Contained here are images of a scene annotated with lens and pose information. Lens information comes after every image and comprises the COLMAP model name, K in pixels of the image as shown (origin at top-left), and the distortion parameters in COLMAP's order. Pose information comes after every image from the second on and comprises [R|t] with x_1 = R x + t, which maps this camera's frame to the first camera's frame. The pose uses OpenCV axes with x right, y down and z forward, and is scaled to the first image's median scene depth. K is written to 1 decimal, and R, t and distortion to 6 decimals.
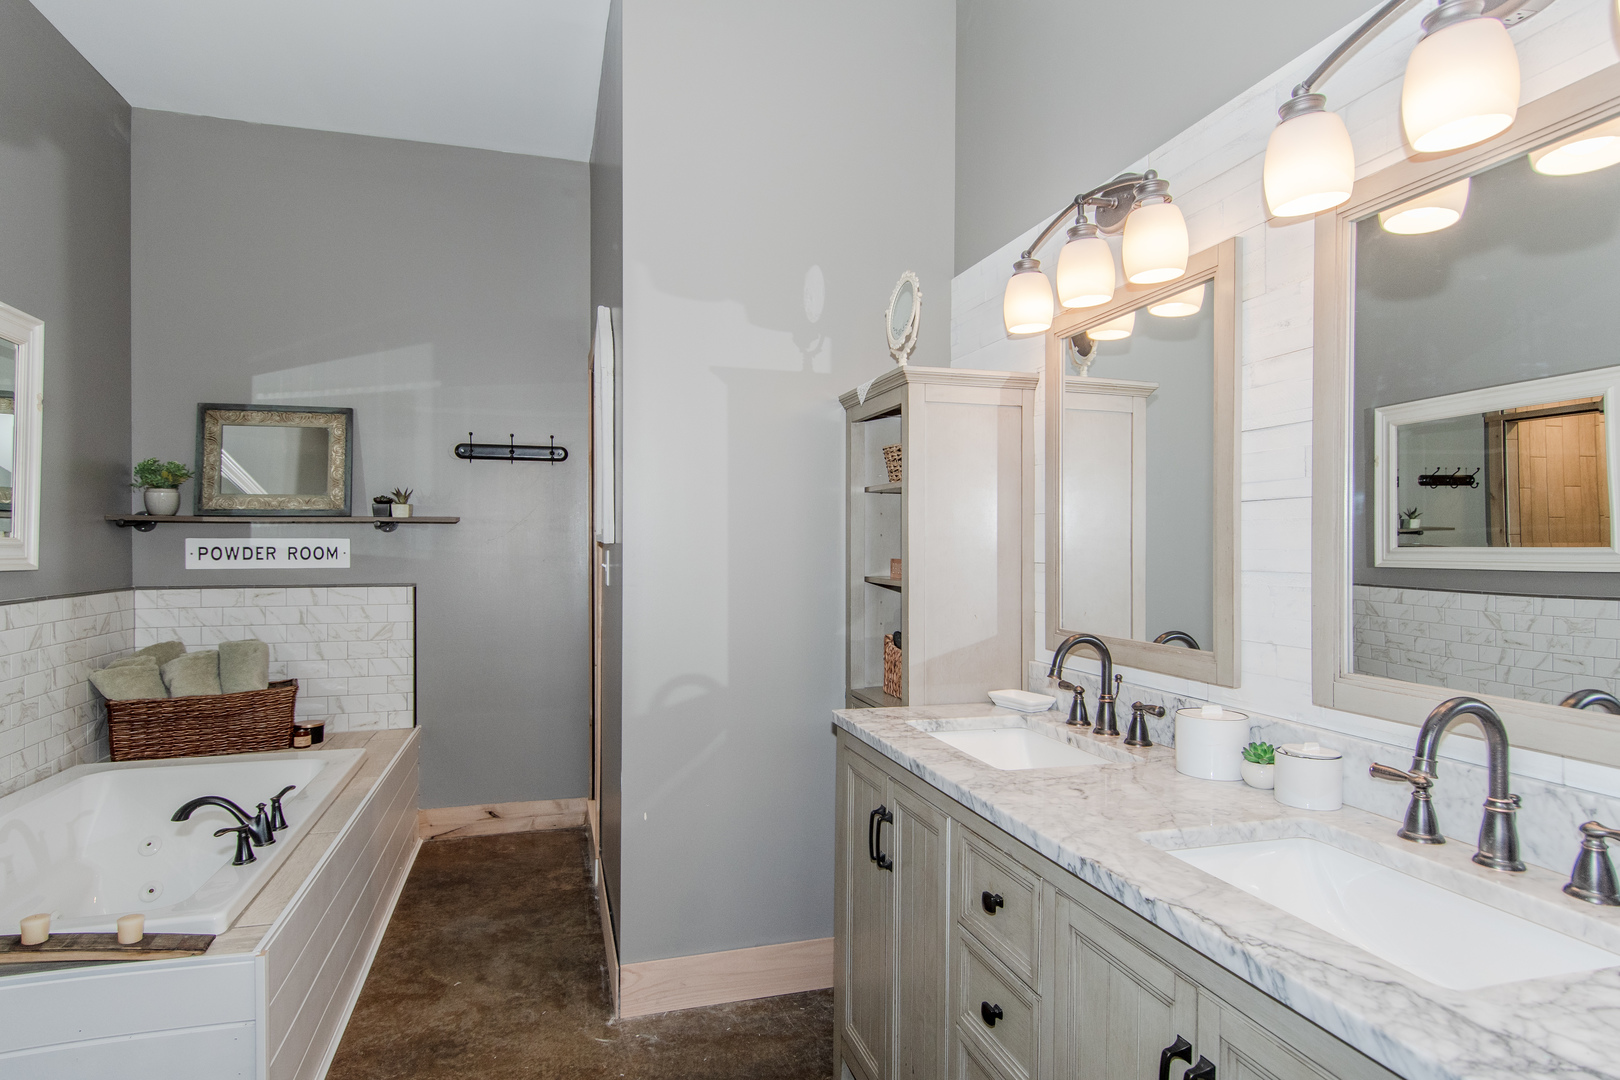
lens RADIAL K [[865.6, 0, 805.7], [0, 865.6, 536.2], [0, 0, 1]] dist [-0.000469, -0.001203]
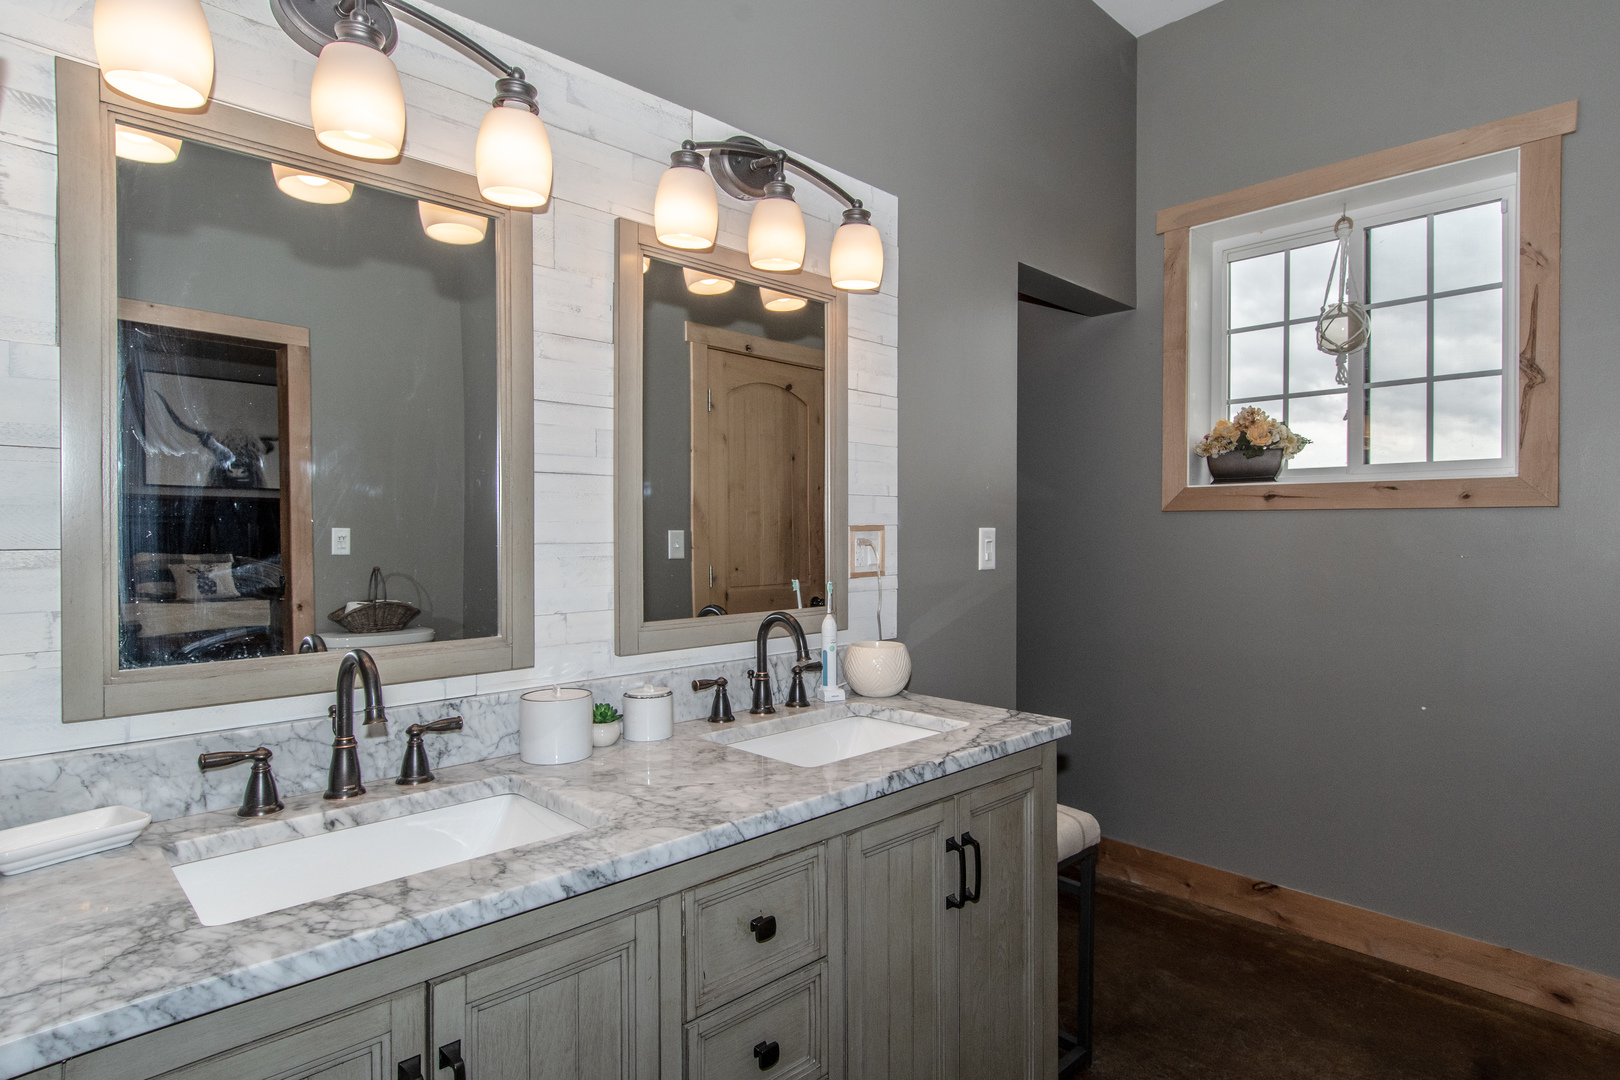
lens RADIAL K [[865.6, 0, 805.8], [0, 865.6, 540.0], [0, 0, 1]] dist [-0.000469, -0.001203]
pose [[-0.455527, -0.011705, 0.890145, -0.568800], [-0.008072, 0.999927, 0.009018, 0.027896], [-0.890185, -0.003077, -0.455589, 1.356664]]
